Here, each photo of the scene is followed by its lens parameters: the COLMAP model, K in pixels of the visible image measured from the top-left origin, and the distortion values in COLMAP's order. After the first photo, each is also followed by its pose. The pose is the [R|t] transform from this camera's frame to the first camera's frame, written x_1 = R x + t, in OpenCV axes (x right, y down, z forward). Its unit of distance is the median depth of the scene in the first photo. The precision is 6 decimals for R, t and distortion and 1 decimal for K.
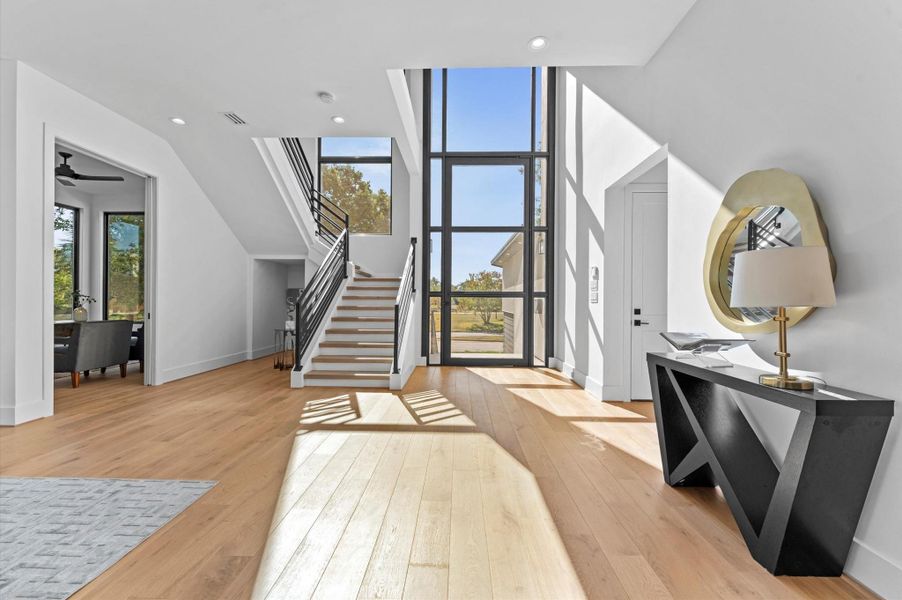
lens RADIAL K [[360.7, 0, 447.4], [0, 360.7, 299.7], [0, 0, 1]] dist [-0.002130, 0.000085]
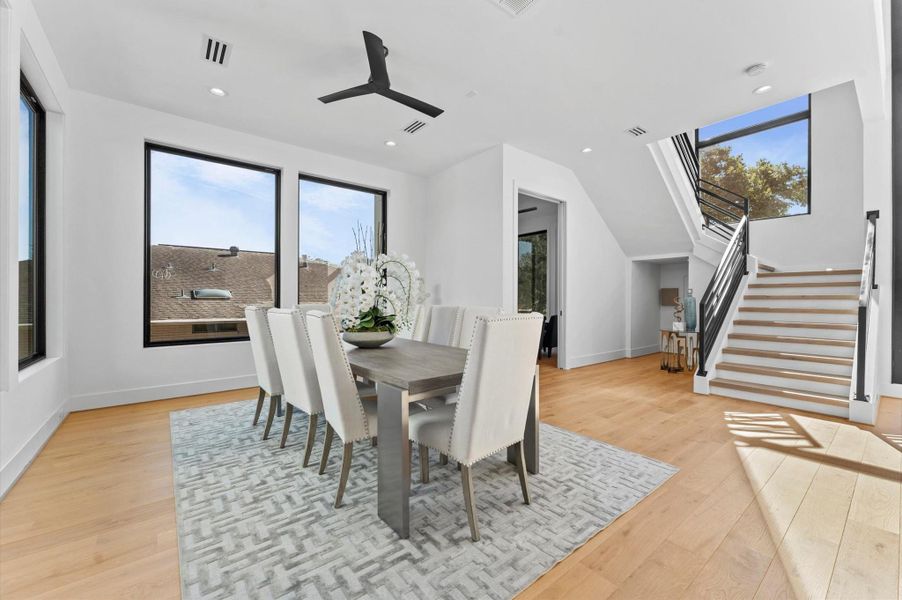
lens RADIAL K [[360.7, 0, 447.4], [0, 360.7, 299.7], [0, 0, 1]] dist [-0.002130, 0.000085]
pose [[0.642508, -0.001902, -0.766277, -0.110038], [0.001326, 0.999998, -0.001369, -0.000826], [0.766278, -0.000137, 0.642509, -0.101413]]
